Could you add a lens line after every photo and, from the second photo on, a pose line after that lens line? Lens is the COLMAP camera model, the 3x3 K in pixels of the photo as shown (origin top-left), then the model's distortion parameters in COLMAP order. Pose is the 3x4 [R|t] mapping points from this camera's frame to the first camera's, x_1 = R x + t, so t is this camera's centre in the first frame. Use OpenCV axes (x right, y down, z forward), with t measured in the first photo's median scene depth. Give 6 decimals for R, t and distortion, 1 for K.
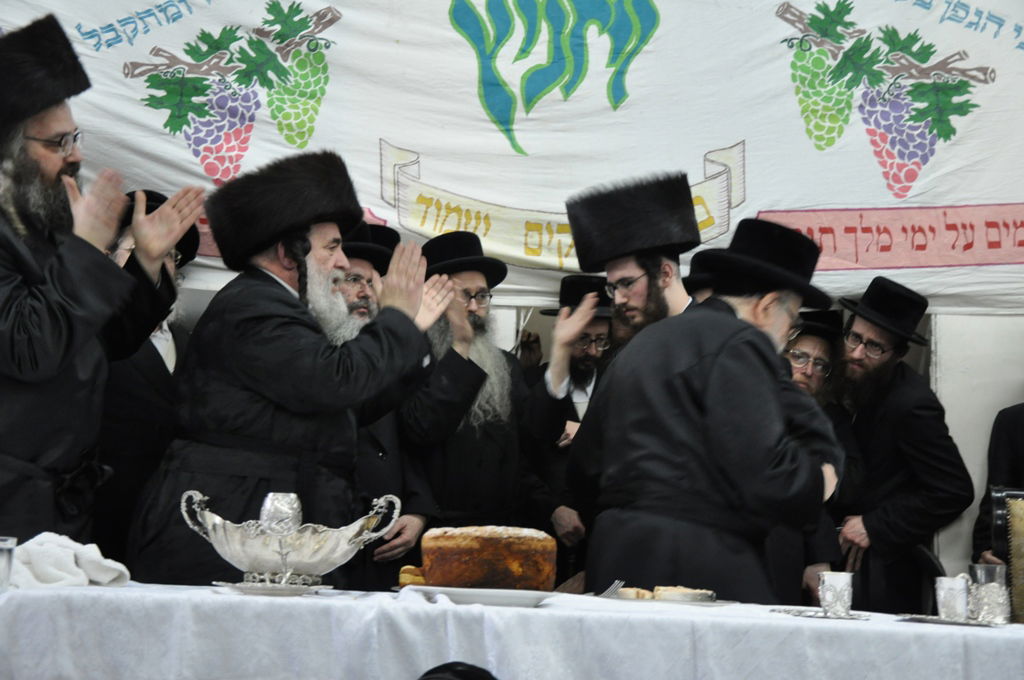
lens RADIAL K [[1478.9, 0, 509.9], [0, 1478.9, 334.2], [0, 0, 1]] dist [0.203256, 0.055777]
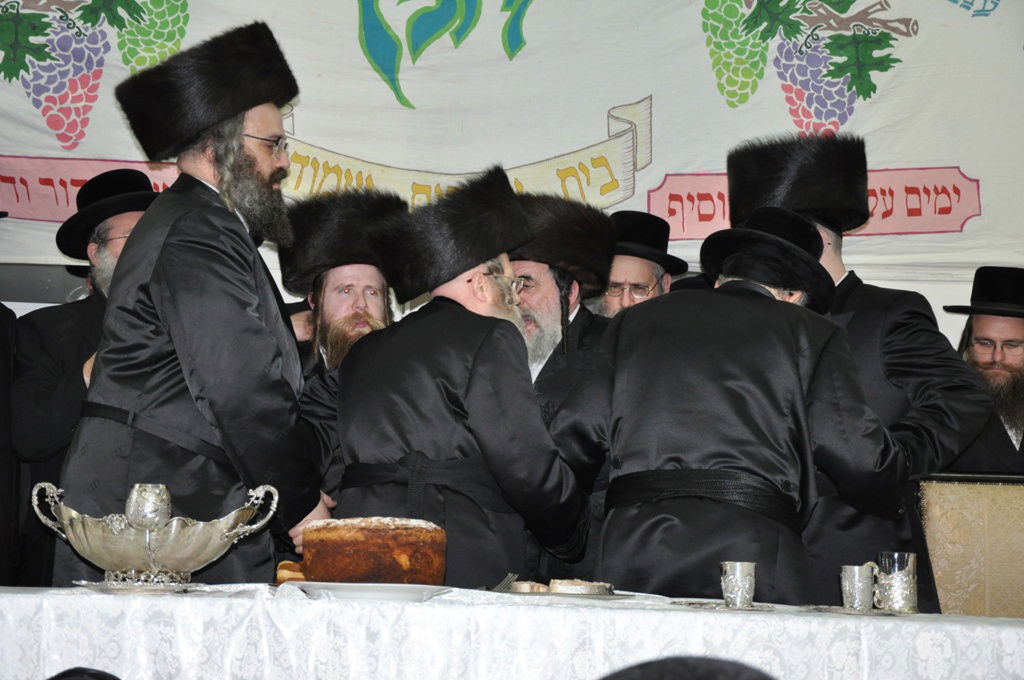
lens RADIAL K [[1721.4, 0, 511.2], [0, 1721.4, 336.6], [0, 0, 1]] dist [0.244337, 0.344636]
pose [[0.997640, -0.000477, 0.068662, -0.002628], [-0.001037, 0.999757, 0.022011, -0.008610], [-0.068656, -0.022030, 0.997397, -0.089415]]
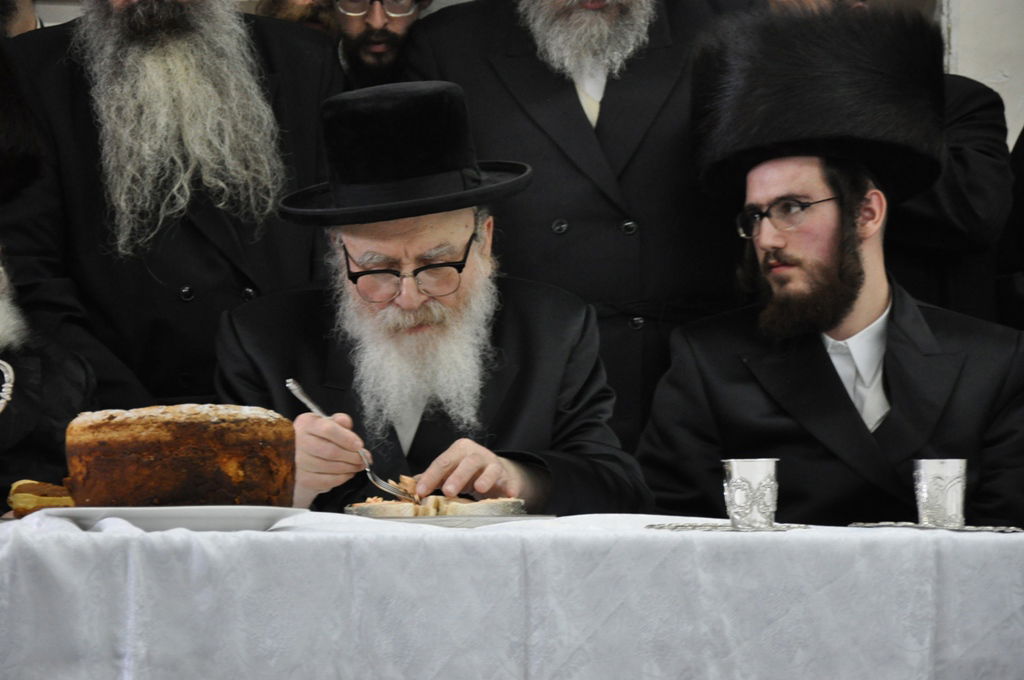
lens RADIAL K [[3752.1, 0, 509.7], [0, 3752.1, 304.7], [0, 0, 1]] dist [1.090775, -0.262021]
pose [[0.990634, -0.031472, 0.132868, -0.077635], [0.018048, 0.994717, 0.101056, -0.057215], [-0.135346, -0.097712, 0.985968, -0.474374]]
